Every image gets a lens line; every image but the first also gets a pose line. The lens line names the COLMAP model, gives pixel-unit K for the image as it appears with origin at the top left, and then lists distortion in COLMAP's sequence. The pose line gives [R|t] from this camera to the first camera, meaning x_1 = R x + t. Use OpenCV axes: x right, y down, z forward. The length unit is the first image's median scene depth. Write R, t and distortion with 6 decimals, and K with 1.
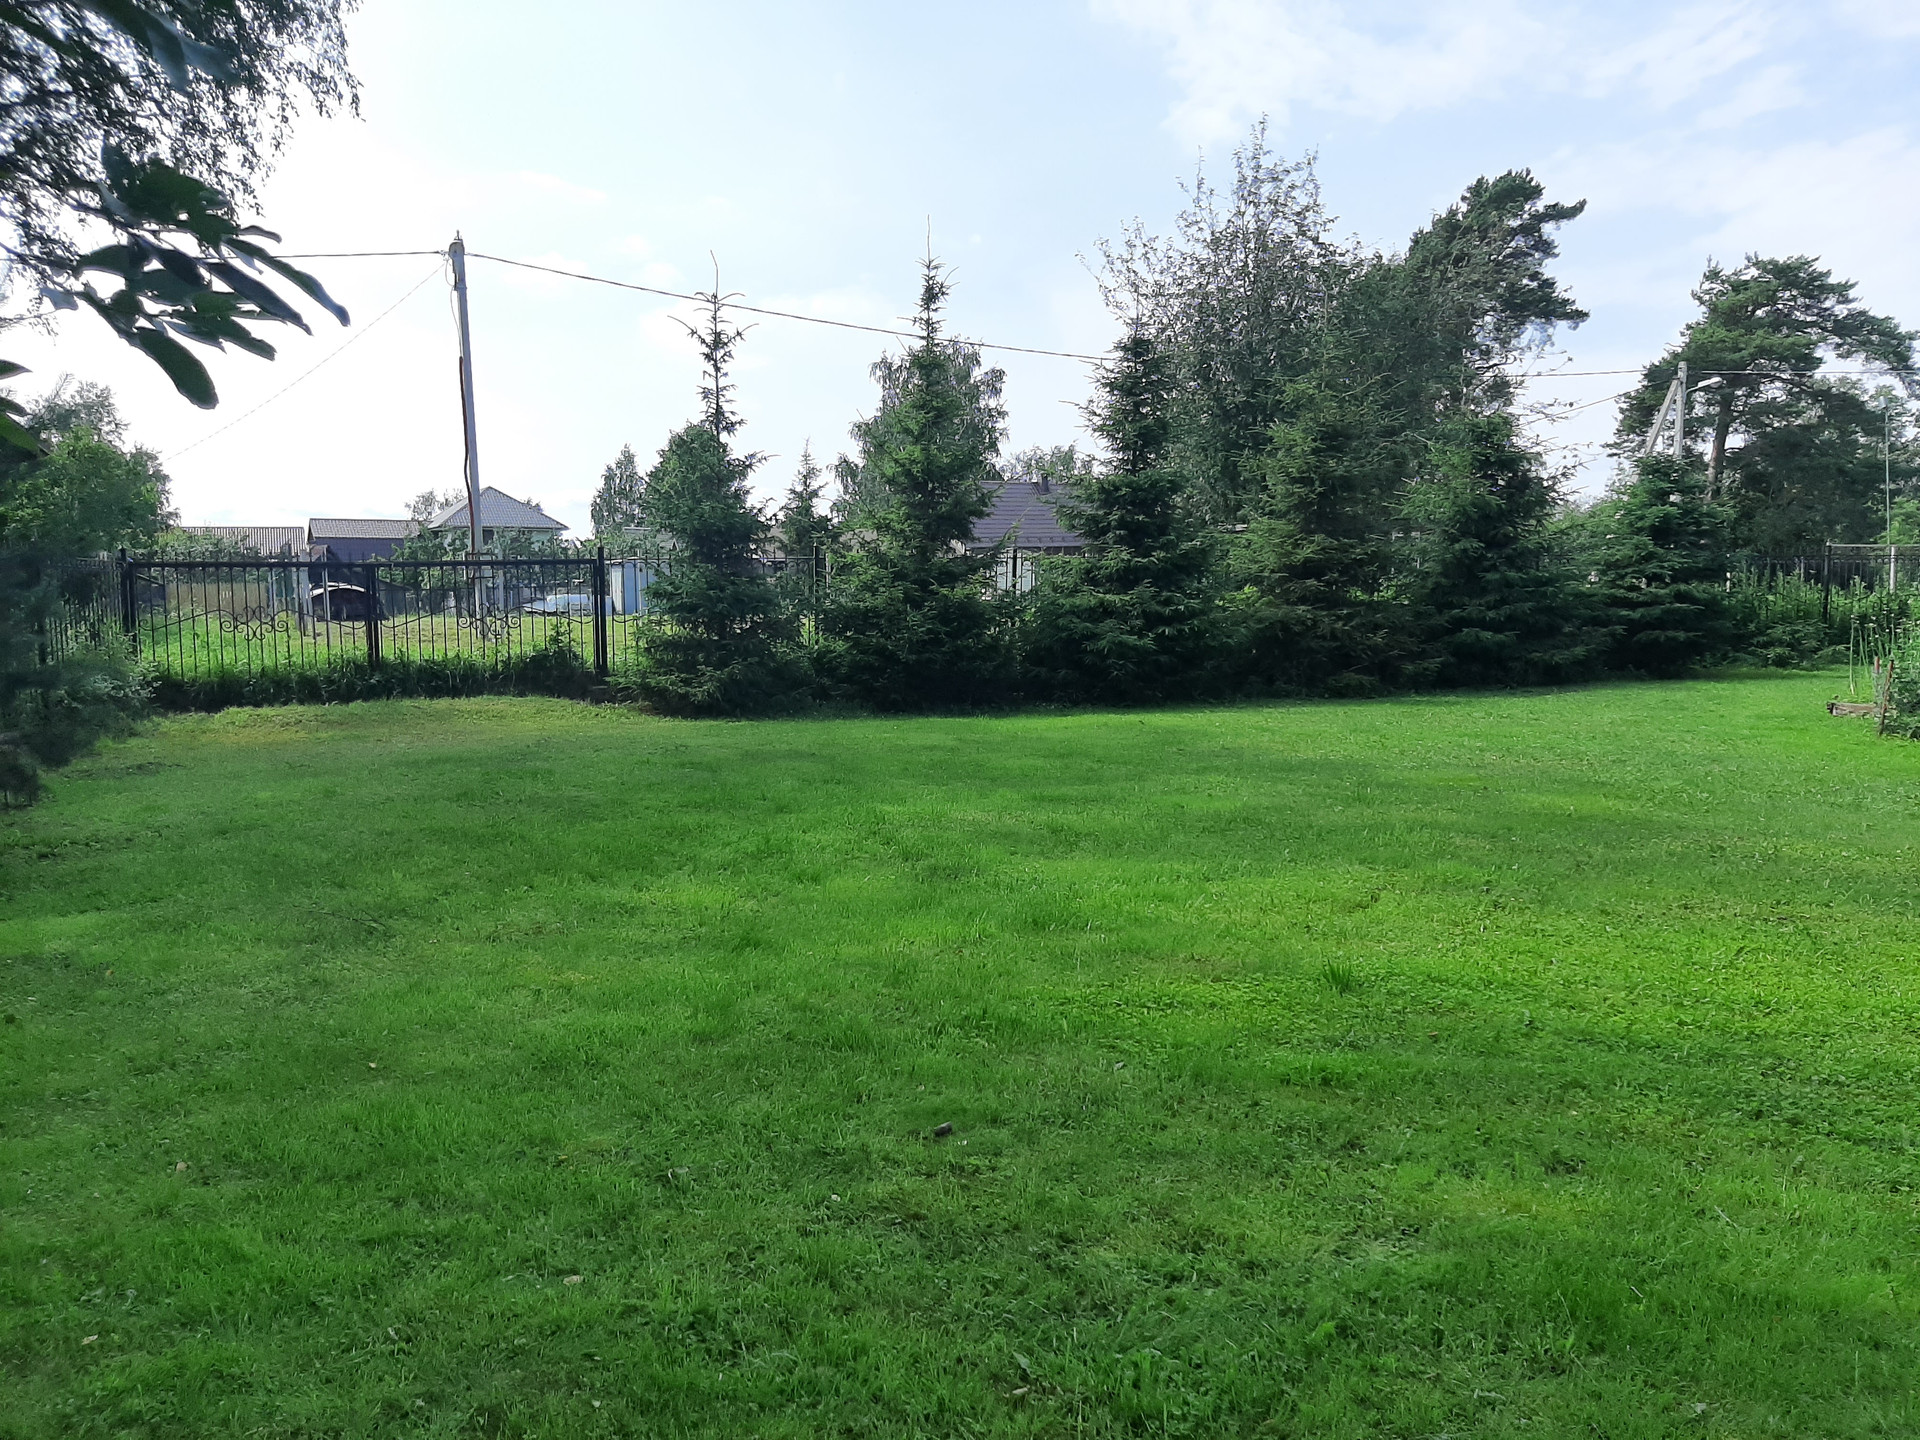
lens RADIAL K [[1457.4, 0, 955.9], [0, 1457.4, 717.8], [0, 0, 1]] dist [0.044171, -0.088473]
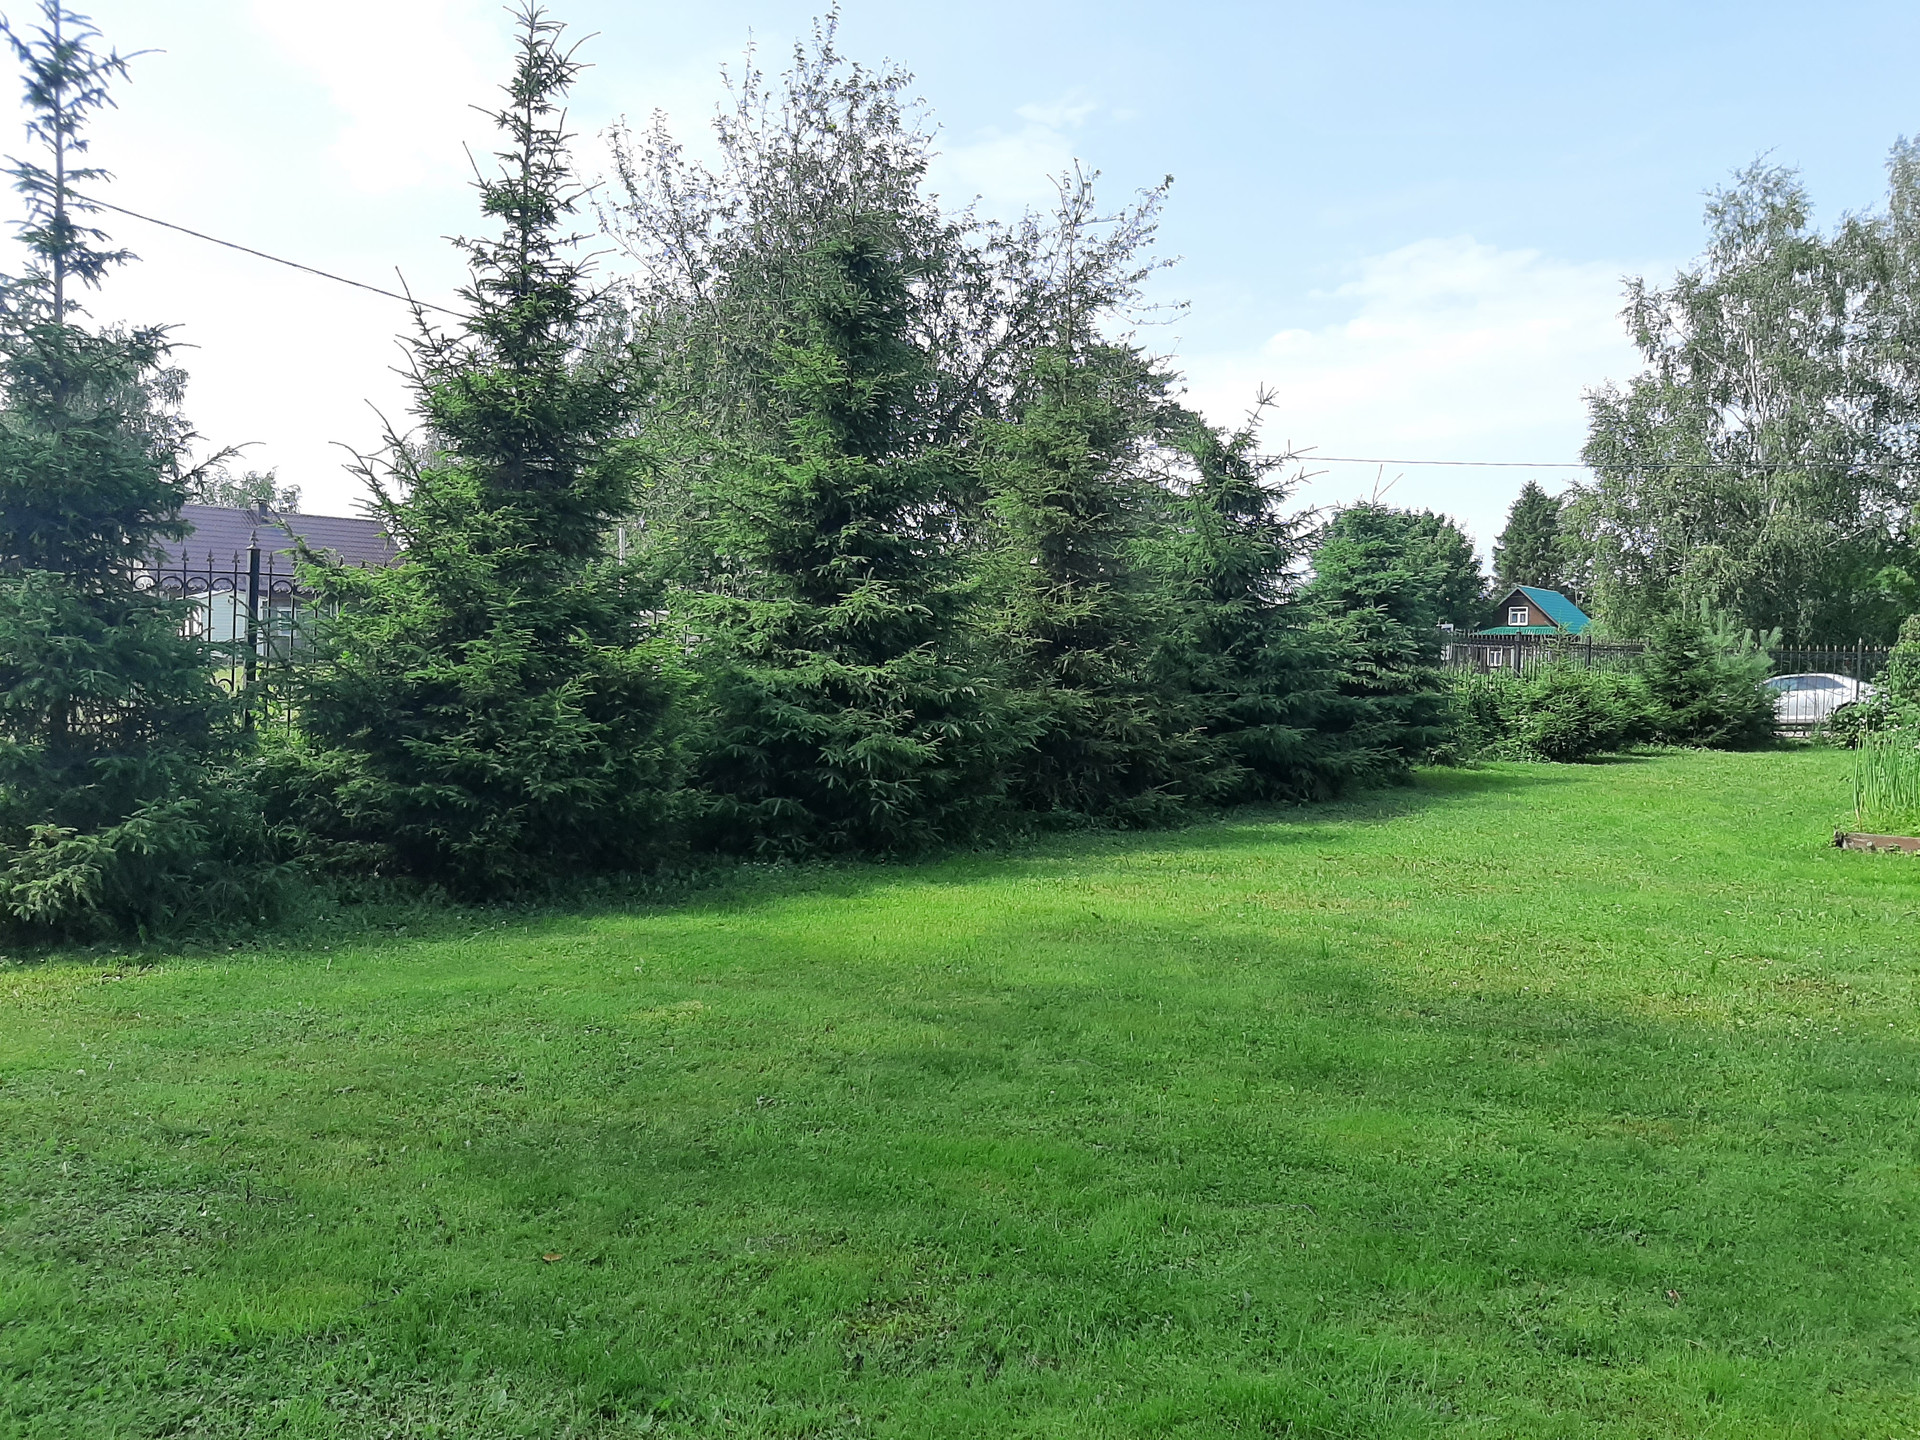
lens RADIAL K [[1457.4, 0, 955.0], [0, 1457.4, 720.3], [0, 0, 1]] dist [0.044171, -0.088473]
pose [[0.847989, 0.001615, 0.530011, -0.163640], [0.020750, 0.999128, -0.036244, -0.041326], [-0.529607, 0.041732, 0.847216, 0.492306]]
